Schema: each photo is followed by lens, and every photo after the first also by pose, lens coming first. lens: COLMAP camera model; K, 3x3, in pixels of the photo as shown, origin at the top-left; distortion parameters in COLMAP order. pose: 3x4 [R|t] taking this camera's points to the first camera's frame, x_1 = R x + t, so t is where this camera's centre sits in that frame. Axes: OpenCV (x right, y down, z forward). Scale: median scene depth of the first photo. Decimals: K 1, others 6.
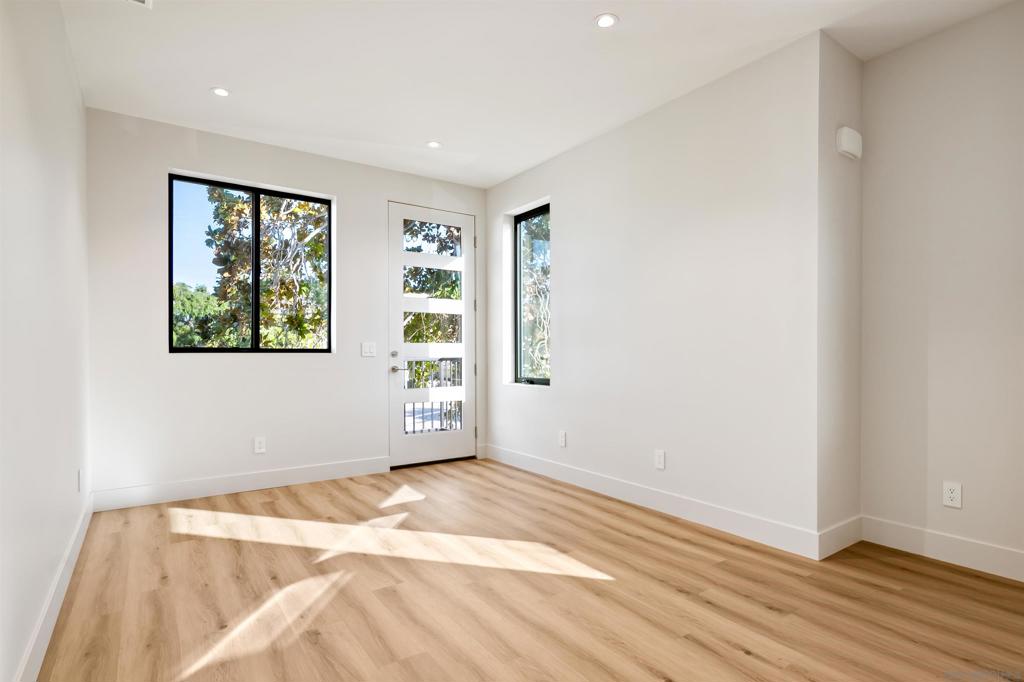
lens RADIAL K [[532.3, 0, 536.9], [0, 532.3, 350.1], [0, 0, 1]] dist [-0.003087, -0.001412]
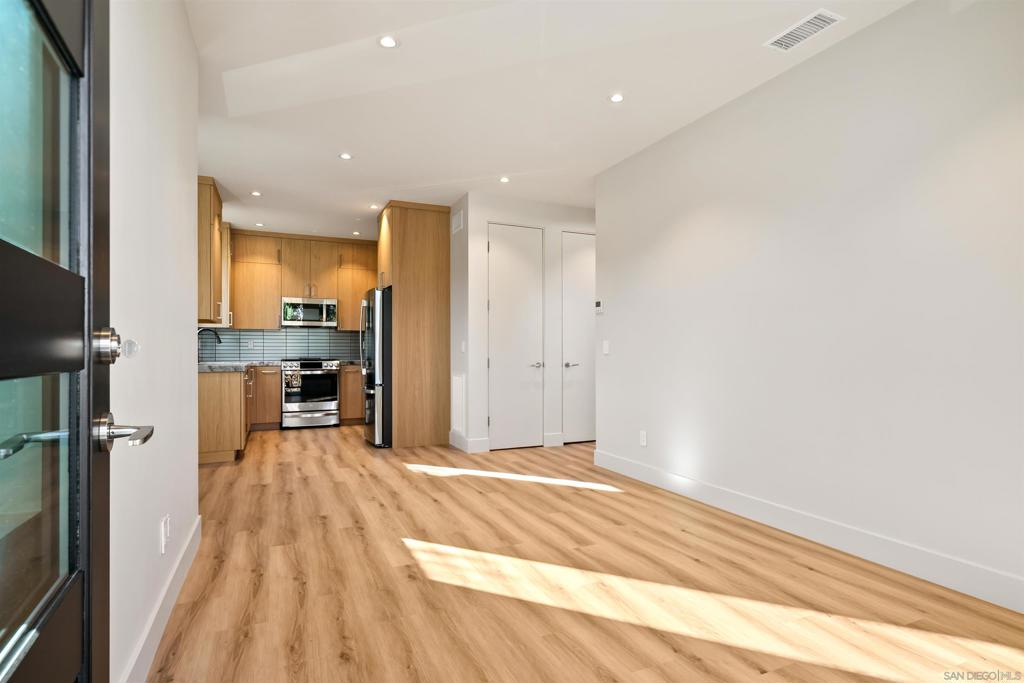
lens RADIAL K [[532.3, 0, 536.9], [0, 532.3, 350.6], [0, 0, 1]] dist [-0.003087, -0.001412]
pose [[-0.984267, 0.003013, 0.176664, -0.303556], [0.002975, 0.999995, -0.000484, 0.009627], [-0.176665, 0.000049, -0.984271, 1.718875]]
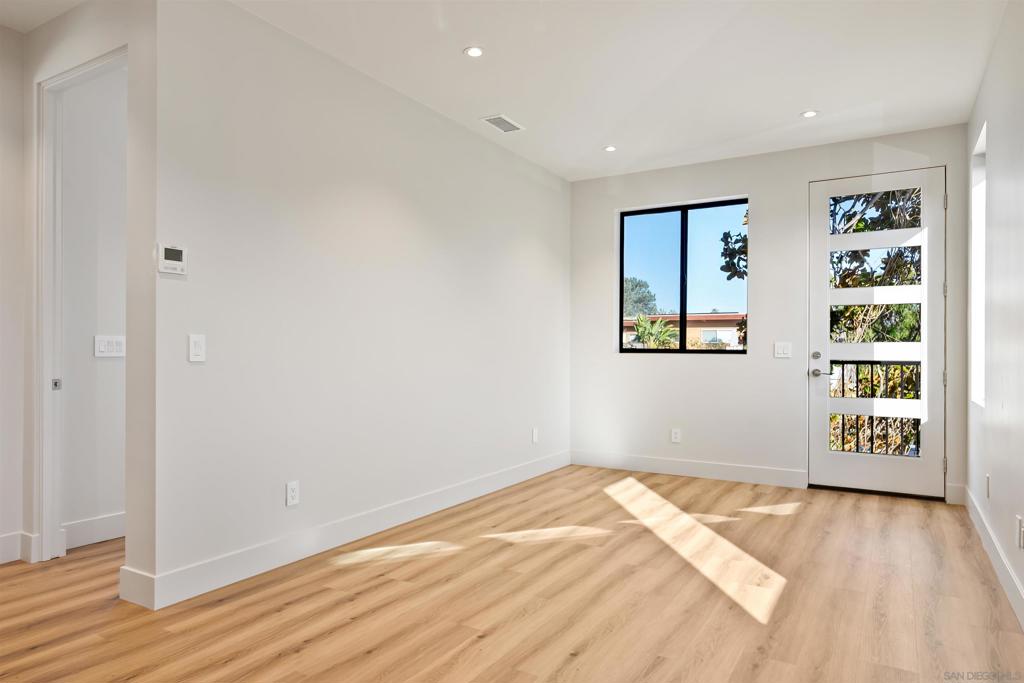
lens RADIAL K [[638.5, 0, 512.0], [0, 638.5, 341.5], [0, 0, 1]] dist [-0.002082, -0.000778]
pose [[0.385711, -0.014097, -0.922512, 0.787313], [-0.003779, 0.999851, -0.016859, 0.006180], [0.922612, 0.009989, 0.385601, 0.216540]]
